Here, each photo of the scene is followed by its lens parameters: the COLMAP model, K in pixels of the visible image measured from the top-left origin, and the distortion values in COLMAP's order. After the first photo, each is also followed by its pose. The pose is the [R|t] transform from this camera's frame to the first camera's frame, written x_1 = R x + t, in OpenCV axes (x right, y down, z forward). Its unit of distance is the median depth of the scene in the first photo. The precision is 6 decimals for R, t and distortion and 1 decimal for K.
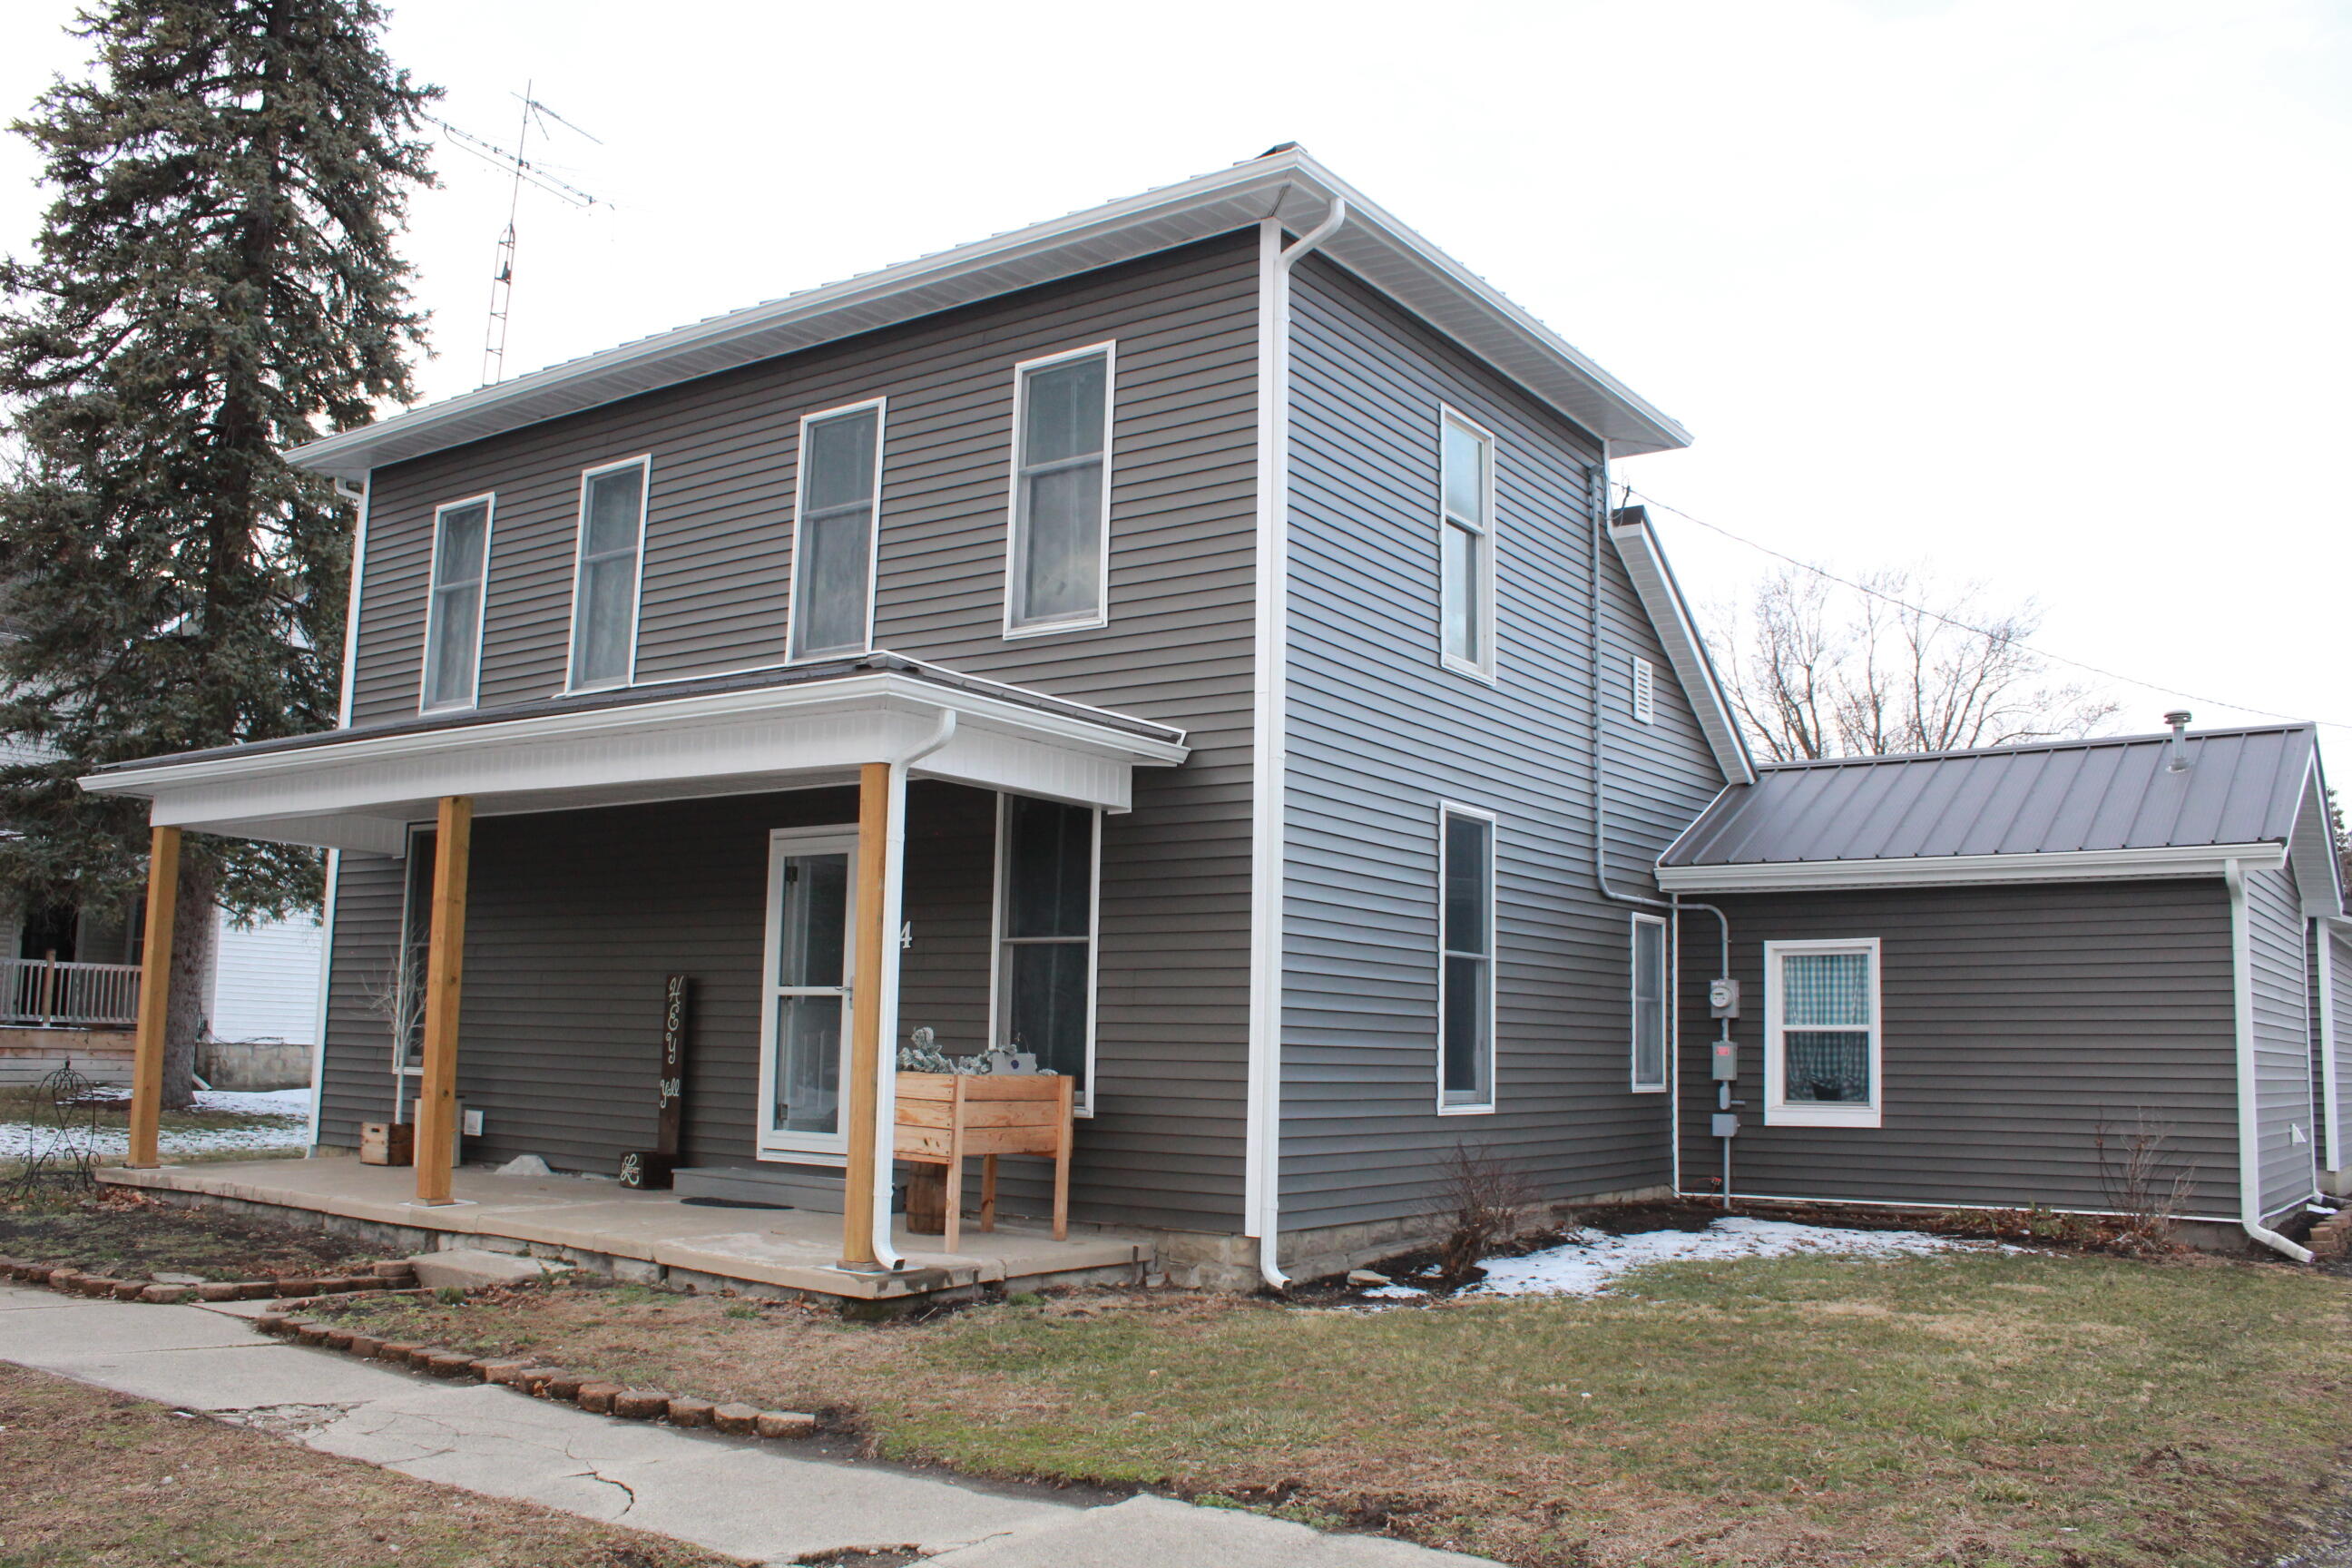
lens RADIAL K [[1949.4, 0, 1162.4], [0, 1949.4, 787.5], [0, 0, 1]] dist [-0.165696, 0.145268]
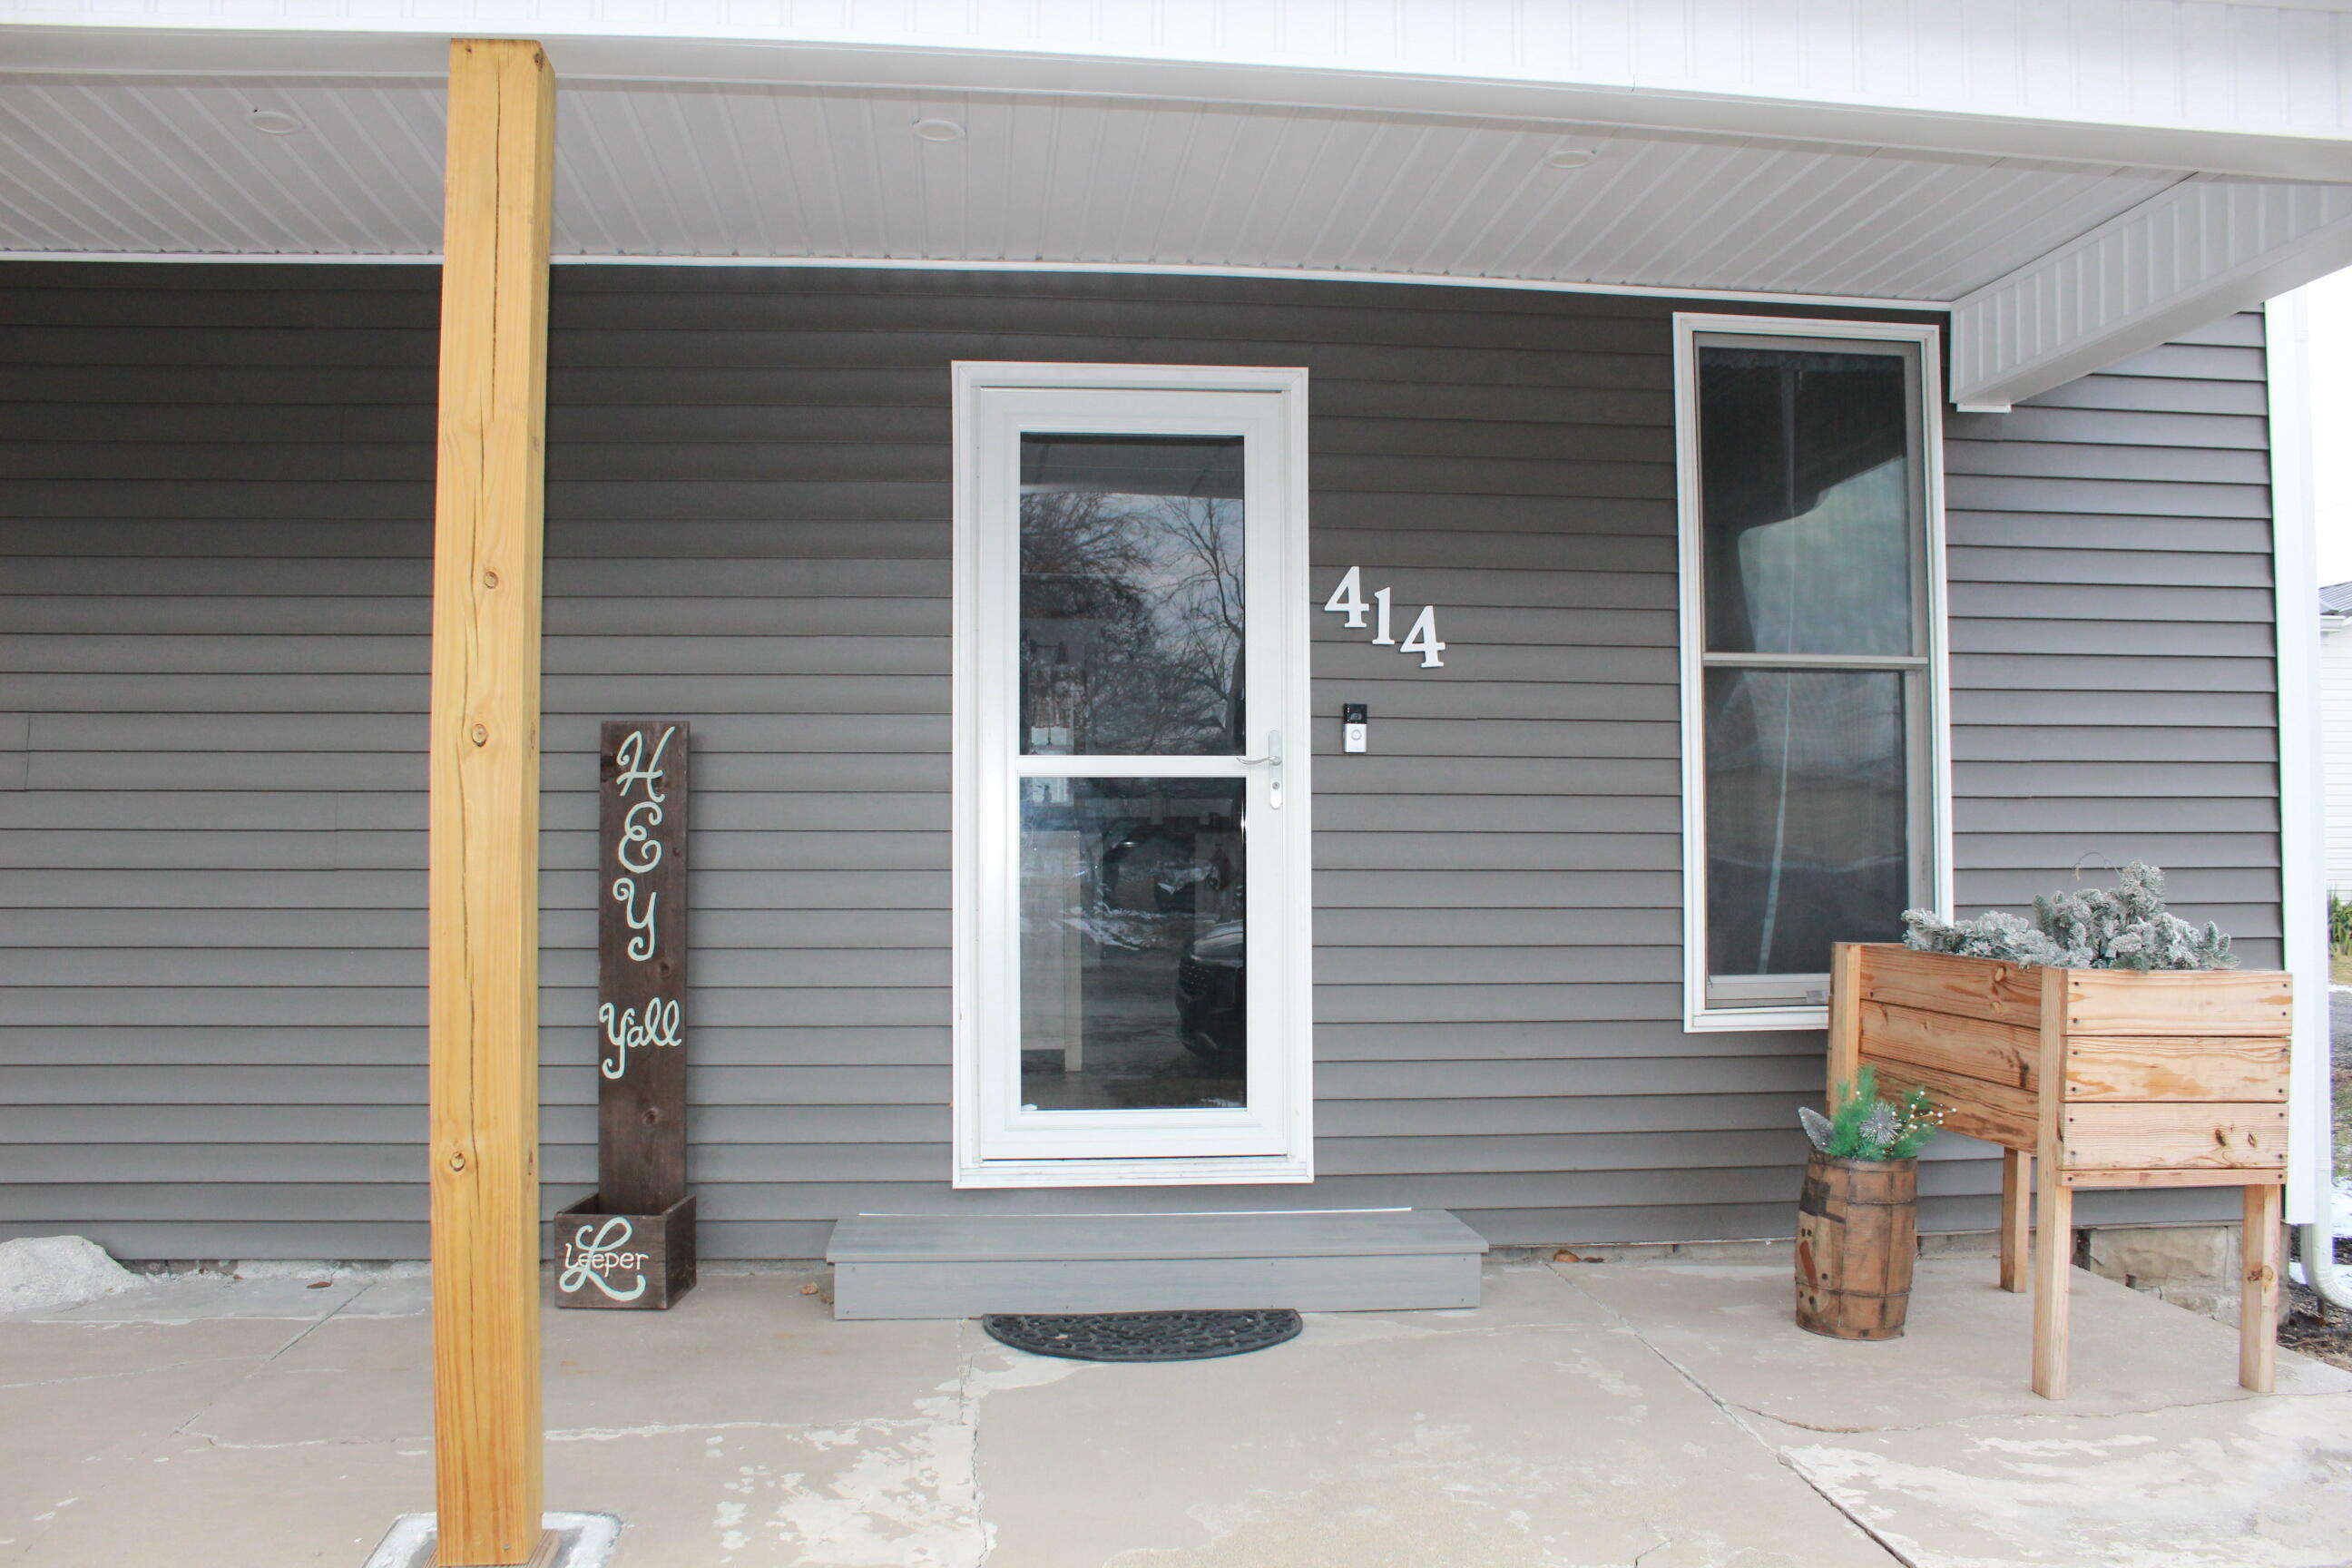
lens RADIAL K [[1949.4, 0, 1162.4], [0, 1949.4, 787.5], [0, 0, 1]] dist [-0.165696, 0.145268]
pose [[0.756156, -0.006256, 0.654361, -0.455086], [-0.072990, 0.992908, 0.093837, 0.072276], [-0.650308, -0.118717, 0.750337, 0.703182]]
